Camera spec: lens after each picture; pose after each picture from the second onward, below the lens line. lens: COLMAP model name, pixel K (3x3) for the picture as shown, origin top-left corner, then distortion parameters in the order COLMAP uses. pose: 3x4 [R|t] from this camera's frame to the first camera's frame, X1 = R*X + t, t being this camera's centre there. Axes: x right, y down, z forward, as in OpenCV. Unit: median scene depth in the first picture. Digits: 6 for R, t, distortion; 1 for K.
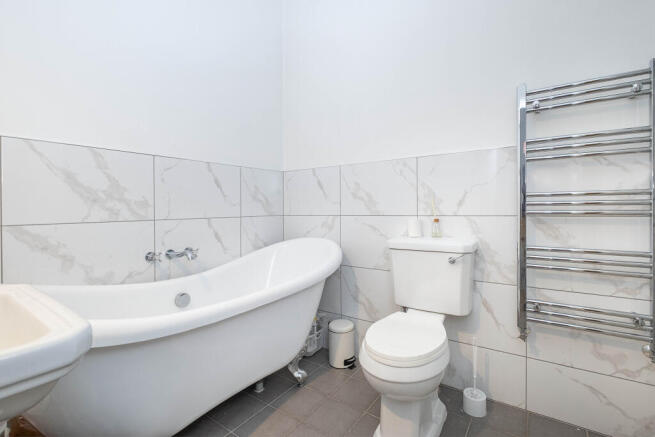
lens RADIAL K [[300.3, 0, 350.9], [0, 300.3, 208.4], [0, 0, 1]] dist [-0.001707, -0.000568]
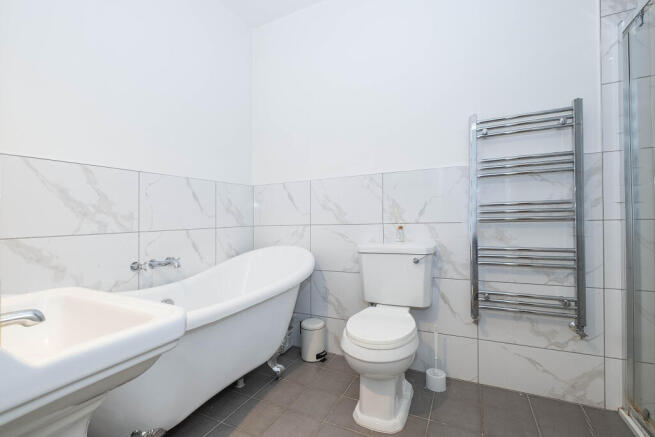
lens RADIAL K [[281.3, 0, 325.5], [0, 281.3, 217.9], [0, 0, 1]] dist [-0.002279, -0.000217]
pose [[0.996225, -0.013315, 0.085776, -0.098499], [0.013691, 0.999899, -0.003798, 0.002454], [-0.085716, 0.004958, 0.996307, -0.065878]]
